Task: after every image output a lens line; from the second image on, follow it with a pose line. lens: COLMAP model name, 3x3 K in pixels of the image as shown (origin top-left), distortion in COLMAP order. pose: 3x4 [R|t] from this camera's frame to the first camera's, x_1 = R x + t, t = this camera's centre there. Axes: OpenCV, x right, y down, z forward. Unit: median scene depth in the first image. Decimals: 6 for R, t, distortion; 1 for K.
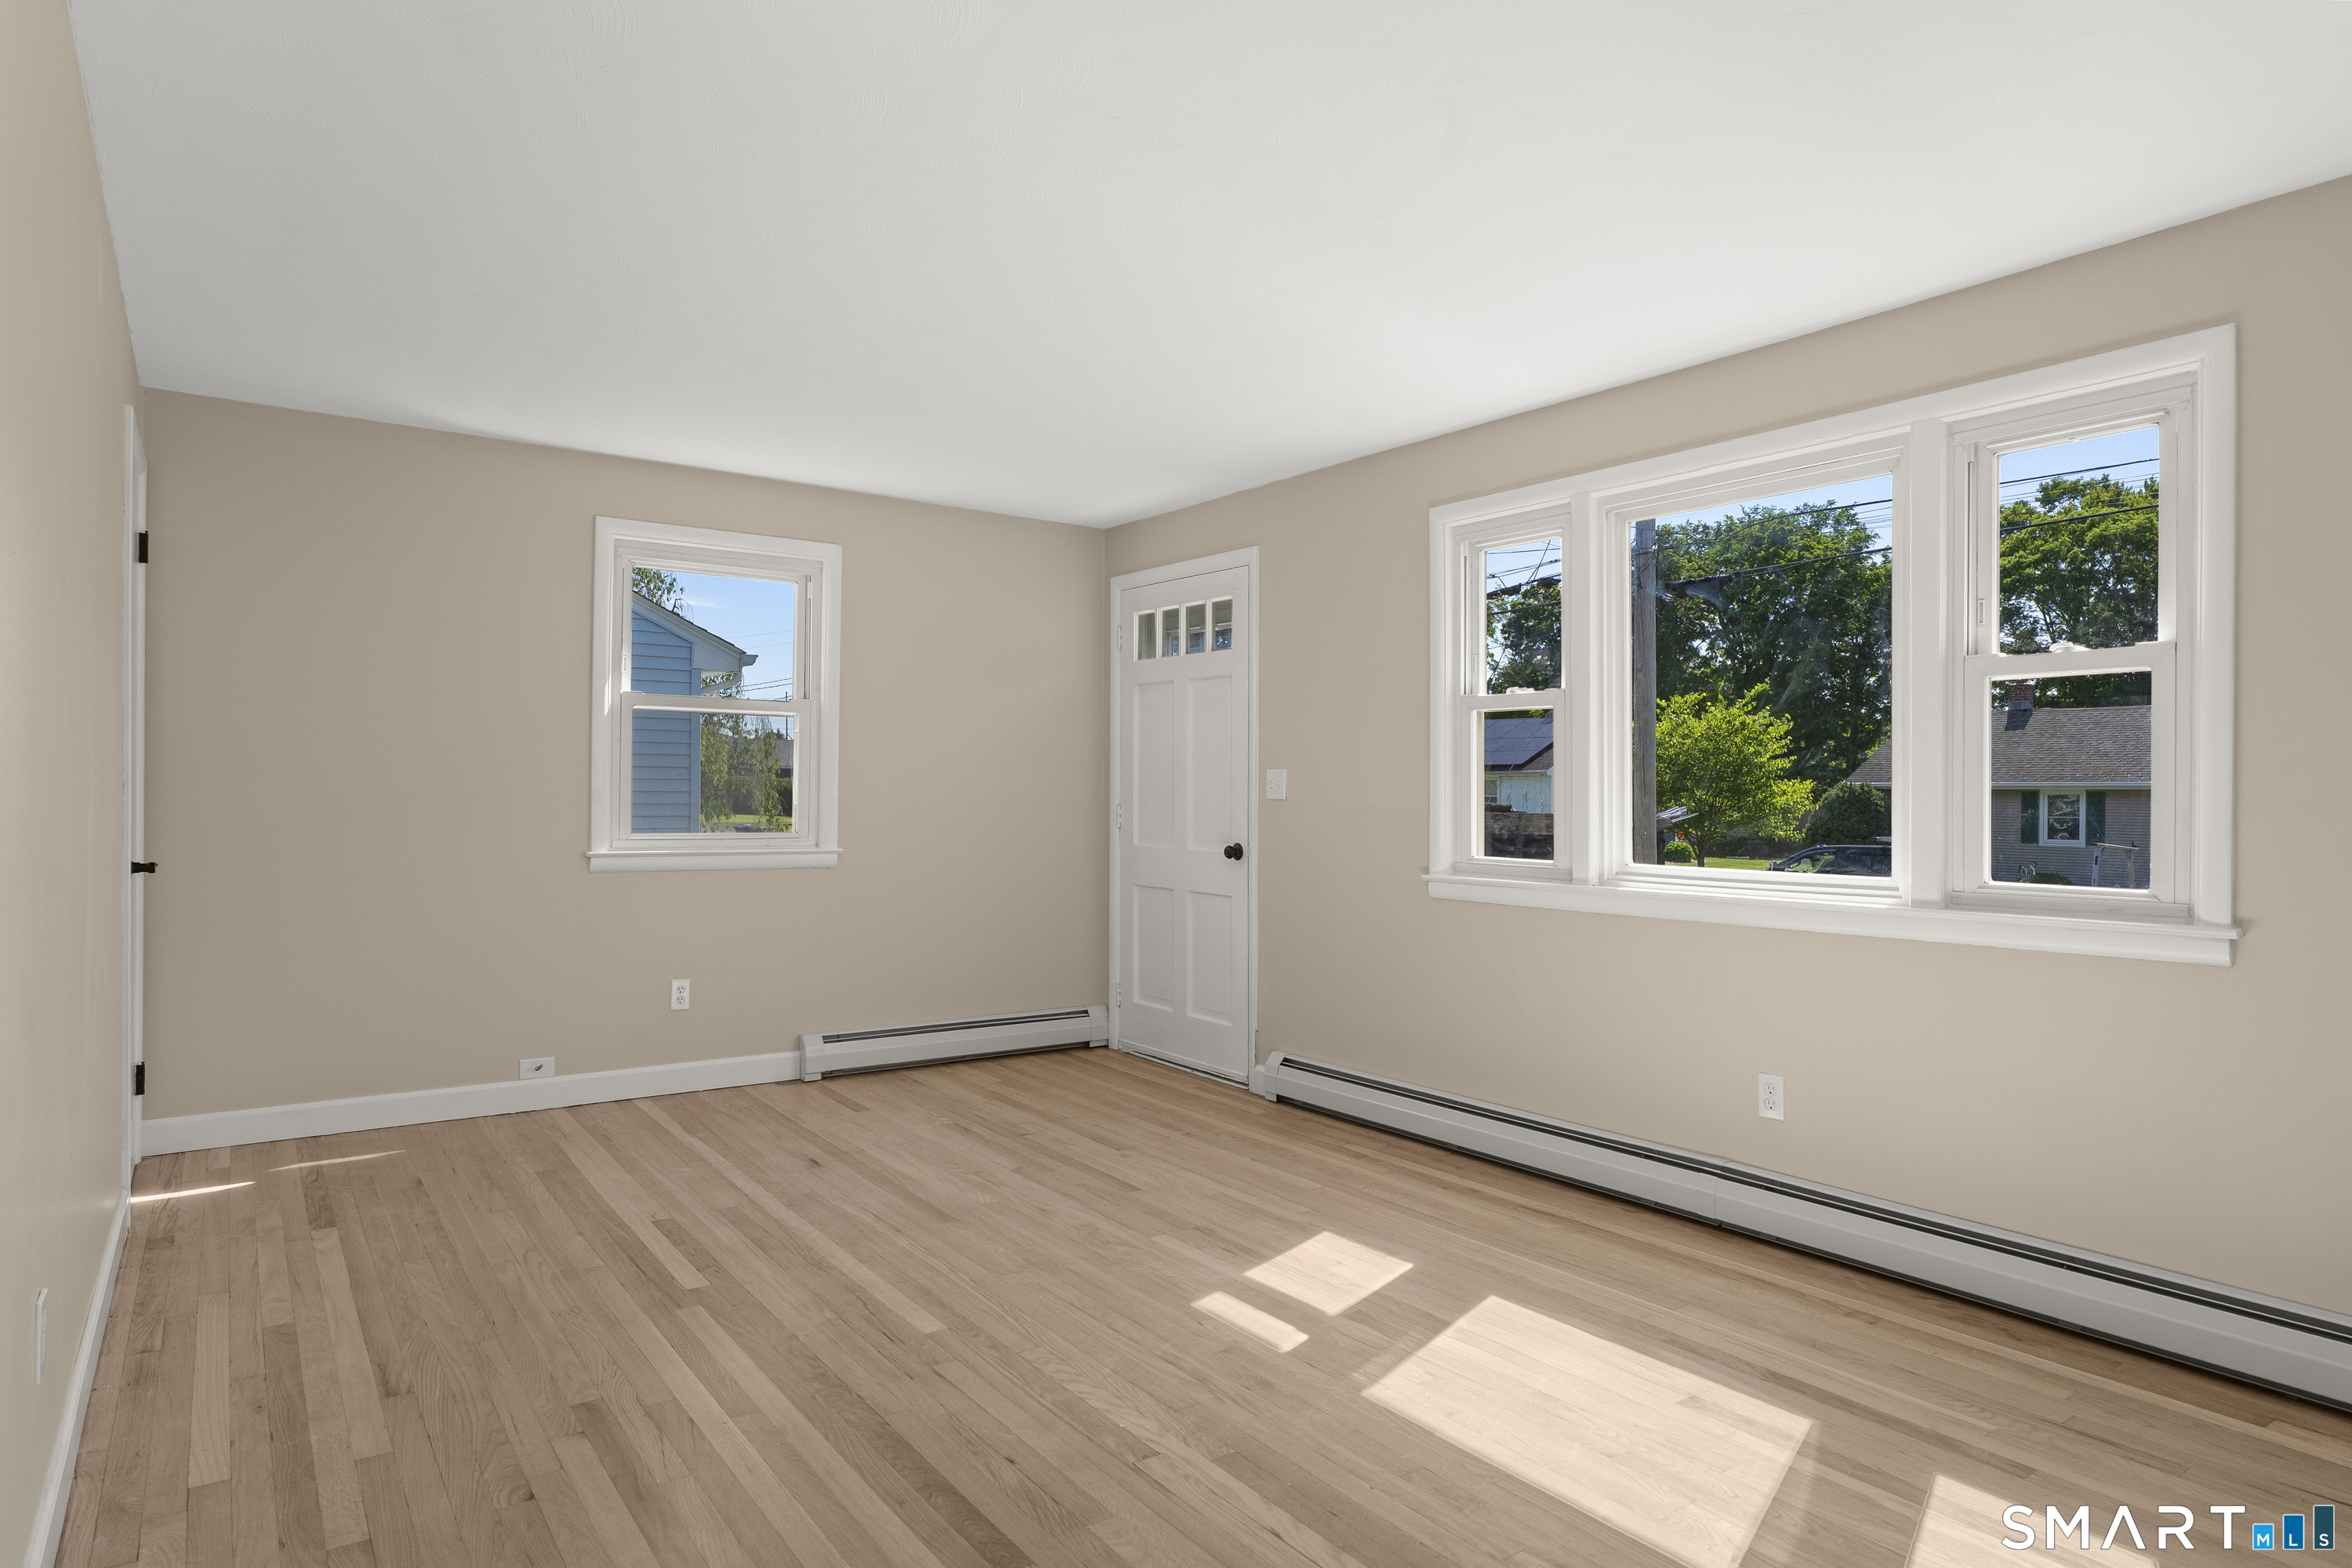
lens RADIAL K [[1339.0, 0, 1166.8], [0, 1339.0, 786.3], [0, 0, 1]] dist [-0.000291, 0.000525]
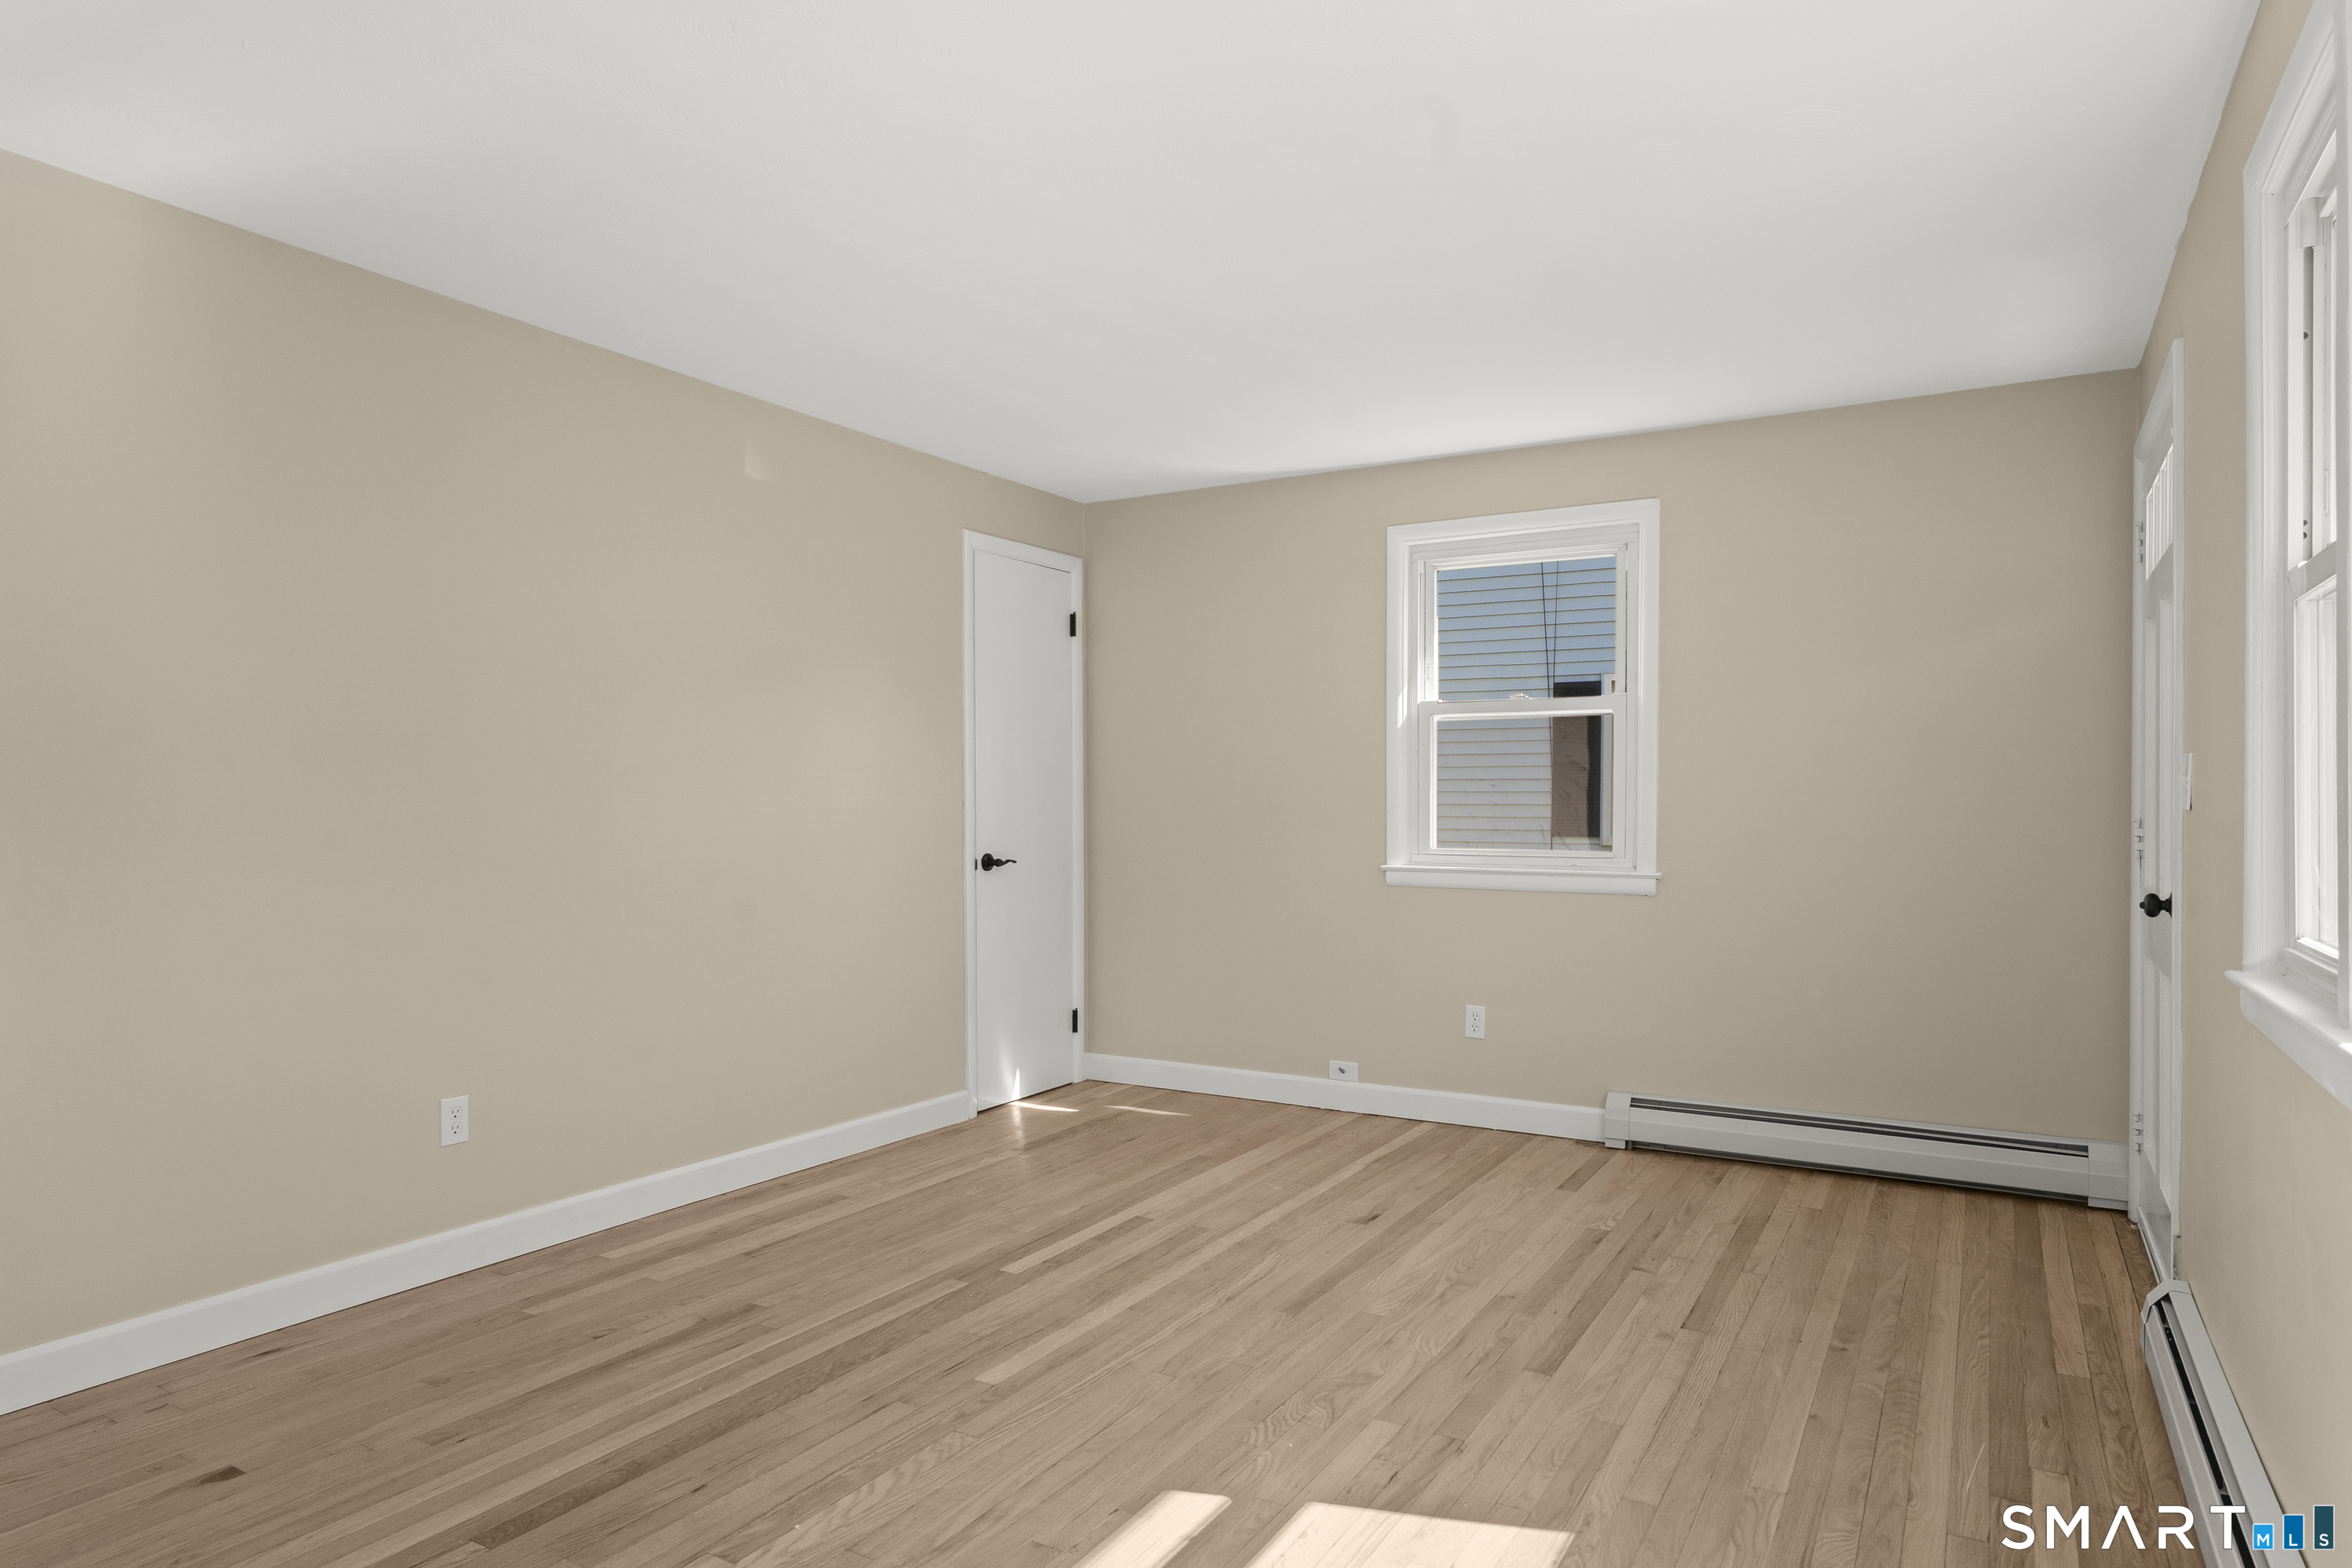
lens RADIAL K [[1371.1, 0, 1175.7], [0, 1371.1, 816.2], [0, 0, 1]] dist [-0.007073, -0.000399]
pose [[0.400909, -0.003736, -0.916110, 0.612490], [0.009635, 0.999954, 0.000139, 0.014658], [0.916067, -0.008882, 0.400927, 0.611699]]
